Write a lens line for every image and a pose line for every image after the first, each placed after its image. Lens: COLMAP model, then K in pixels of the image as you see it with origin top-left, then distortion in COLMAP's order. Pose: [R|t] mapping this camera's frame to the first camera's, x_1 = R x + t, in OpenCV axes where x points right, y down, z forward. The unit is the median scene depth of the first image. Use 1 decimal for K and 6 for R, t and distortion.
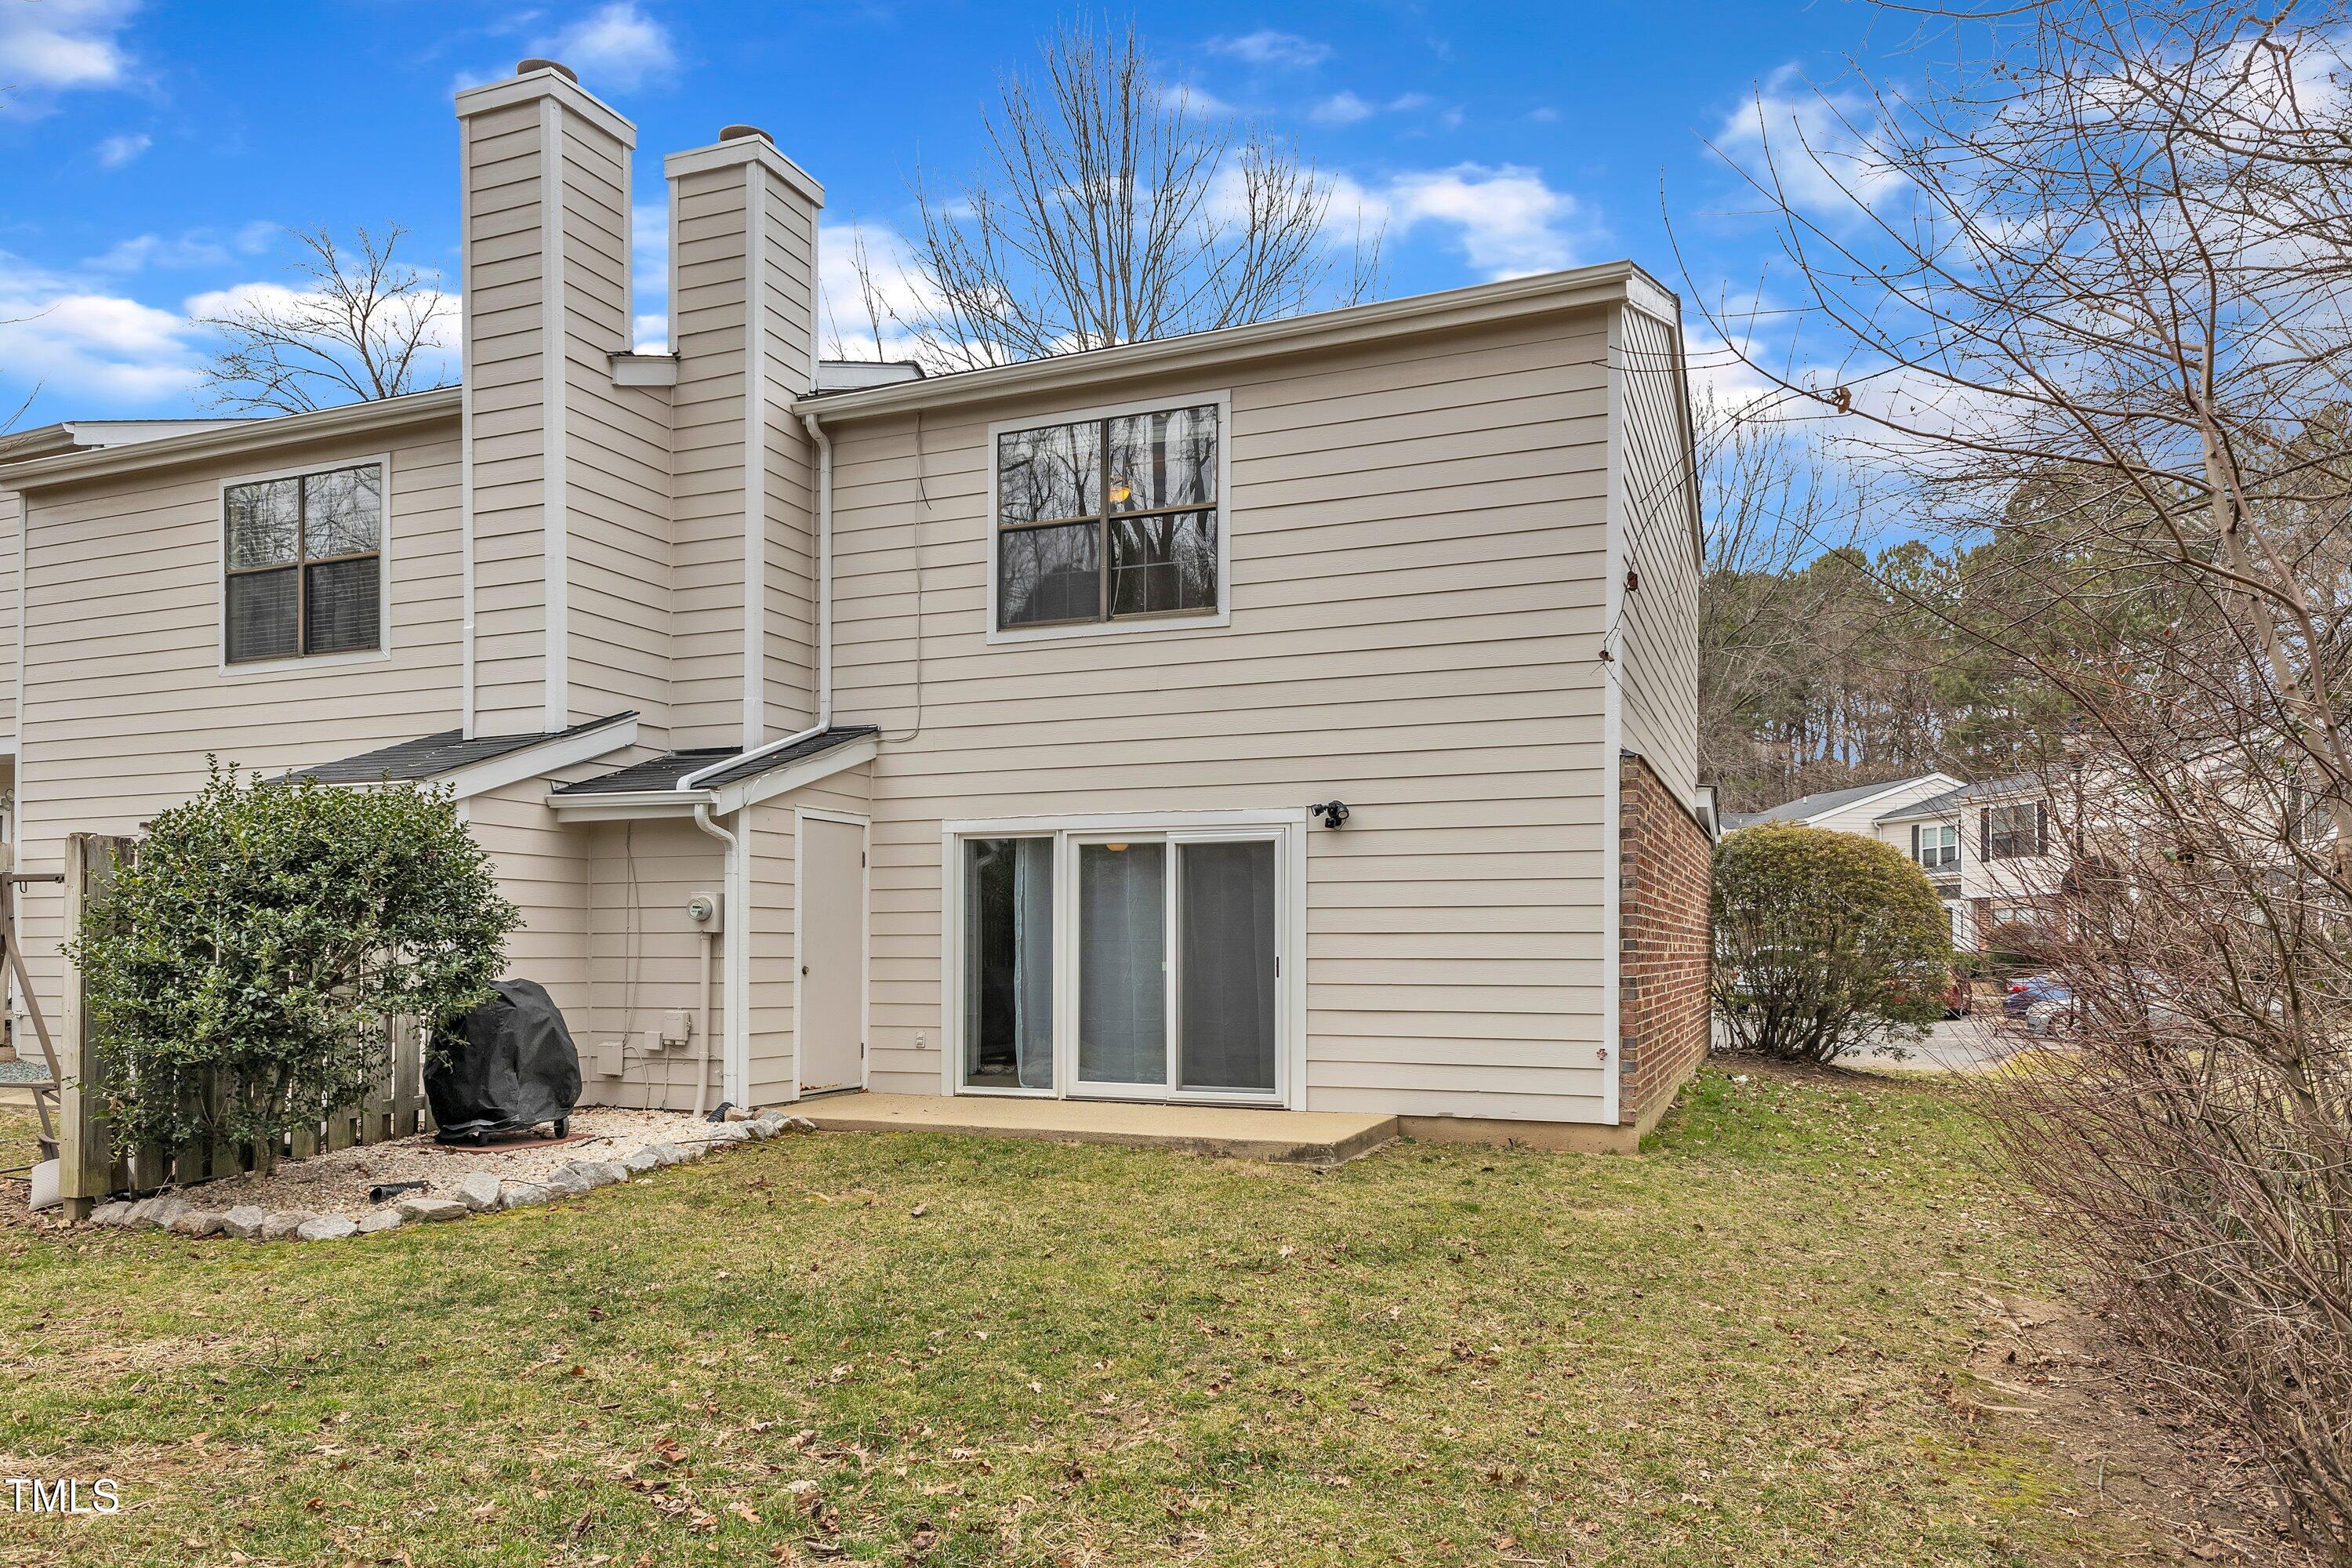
lens RADIAL K [[1573.7, 0, 1172.3], [0, 1573.7, 900.0], [0, 0, 1]] dist [0.005358, -0.000192]
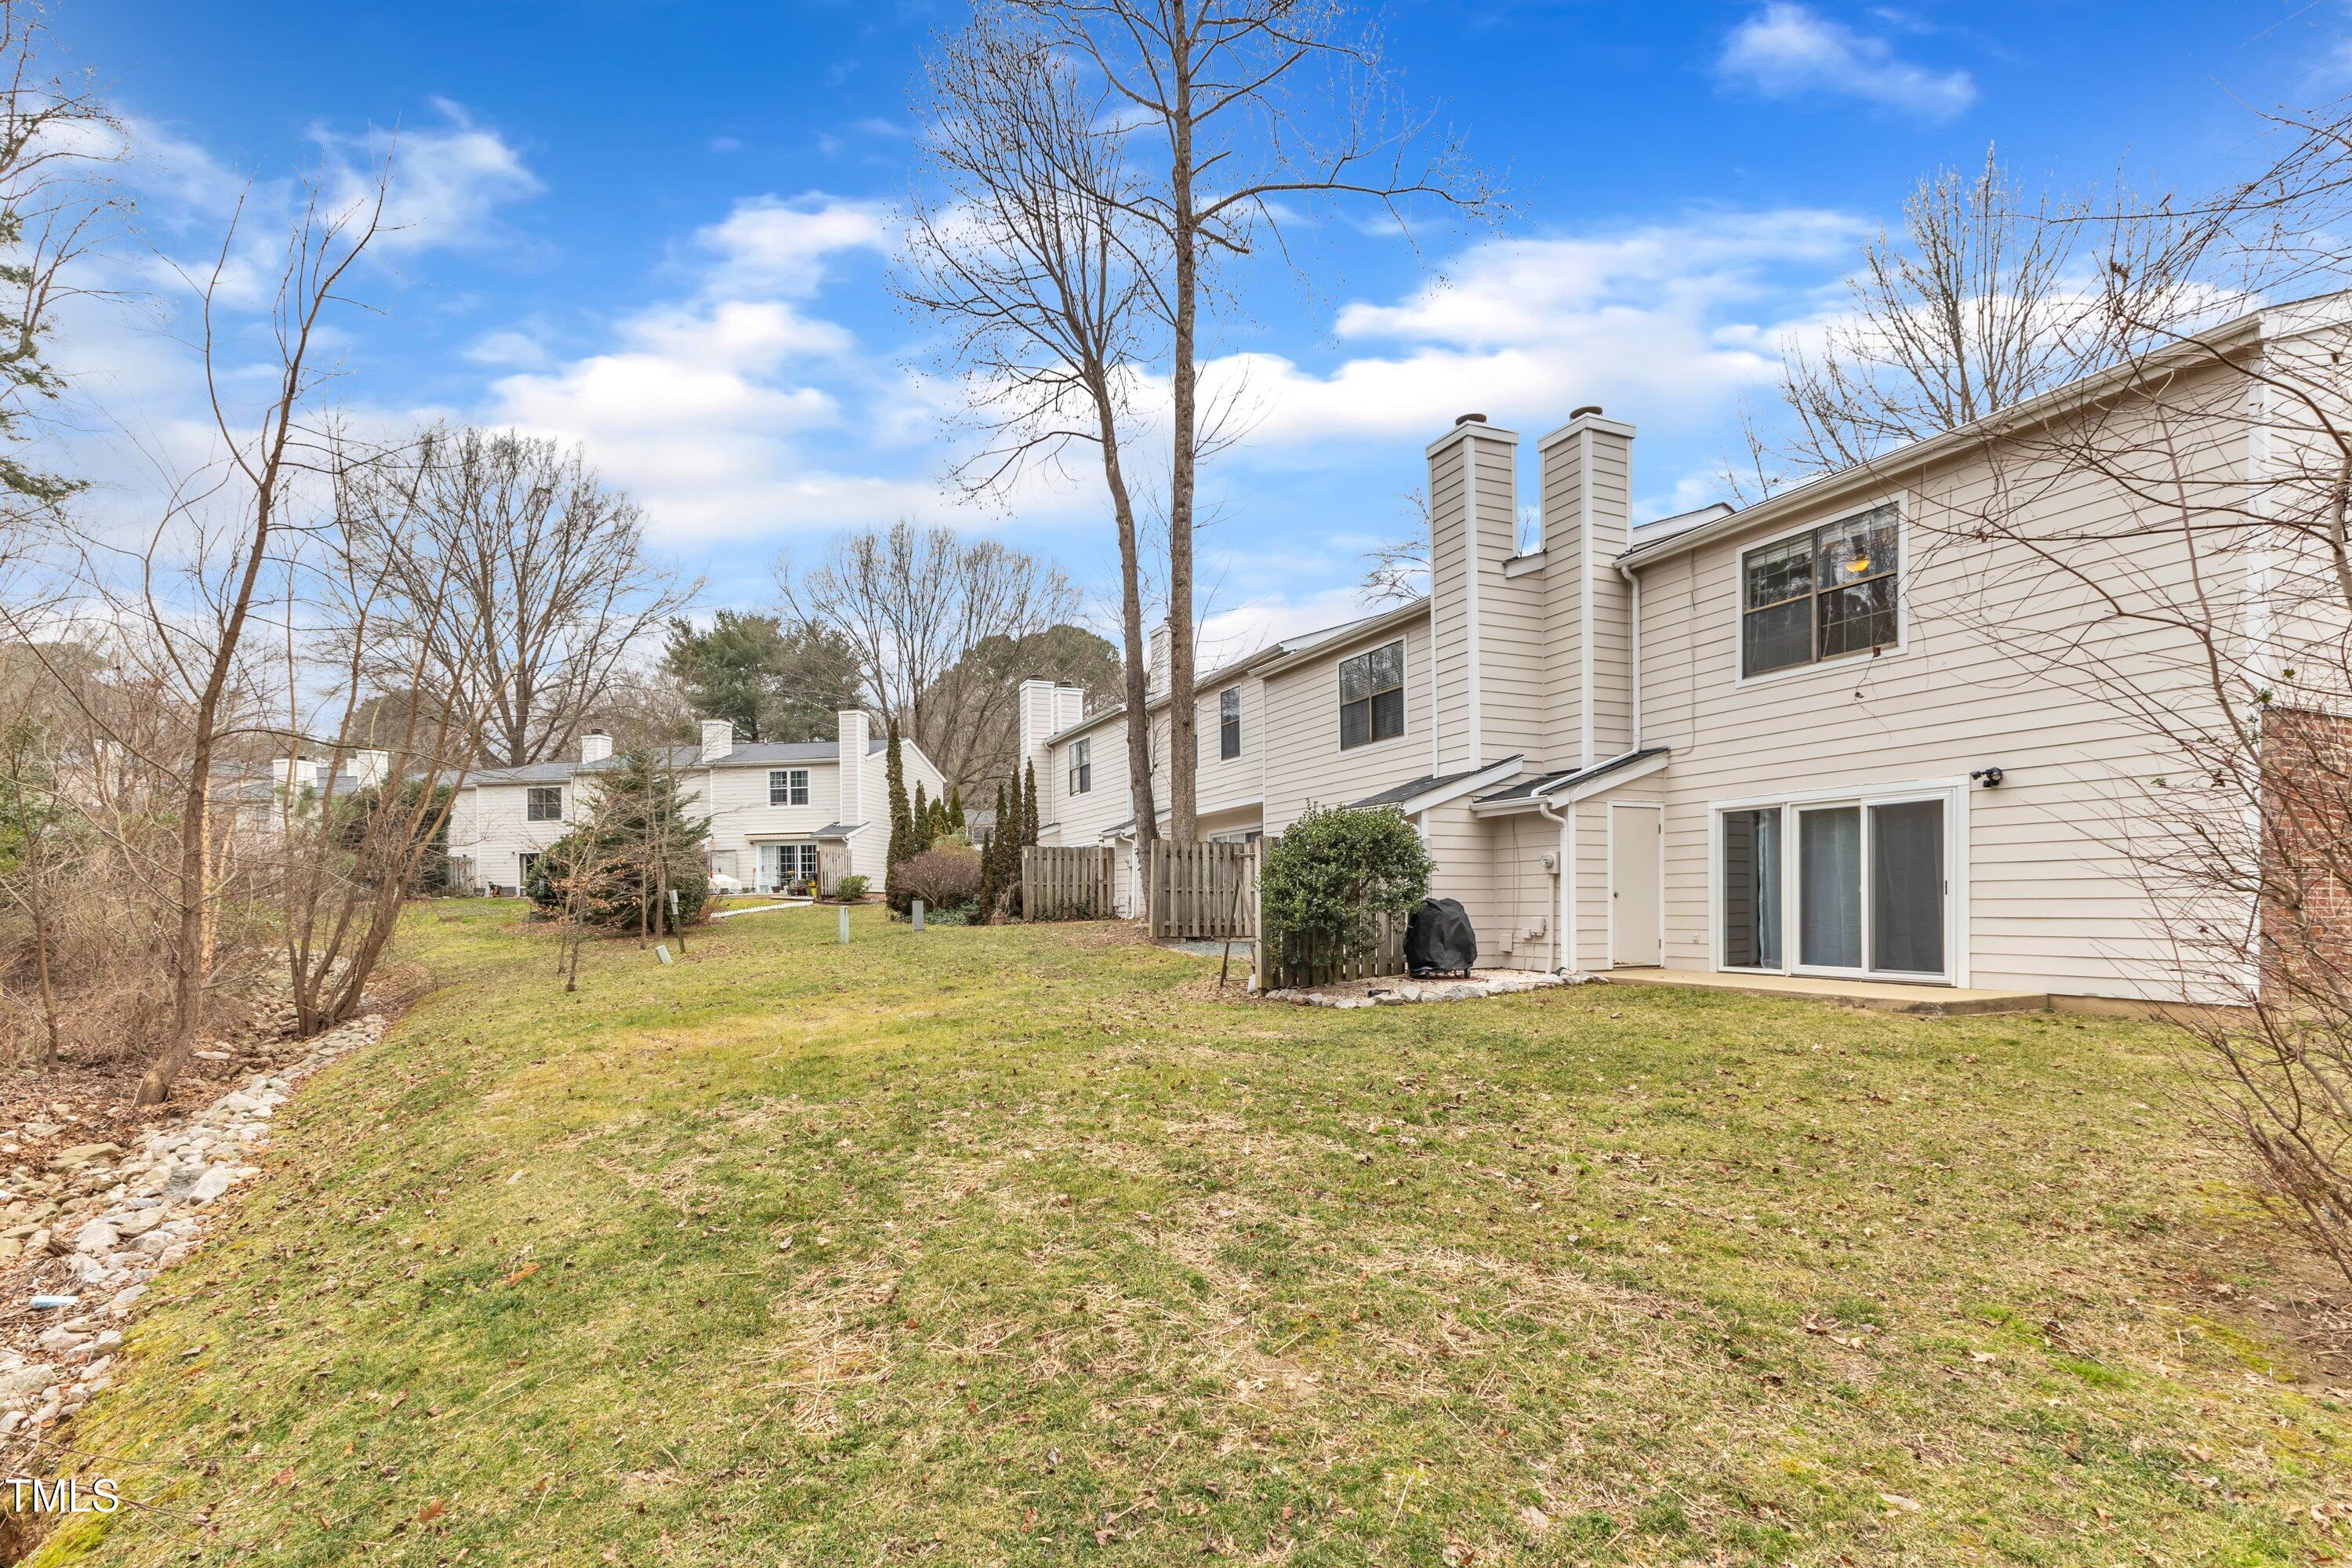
lens RADIAL K [[1063.4, 0, 1176.0], [0, 1063.4, 784.0], [0, 0, 1]] dist [0.000867, 0.000294]
pose [[0.730172, -0.084054, -0.678074, 0.214161], [0.030923, 0.995453, -0.090098, 0.013962], [0.682564, 0.044819, 0.729450, -0.182070]]
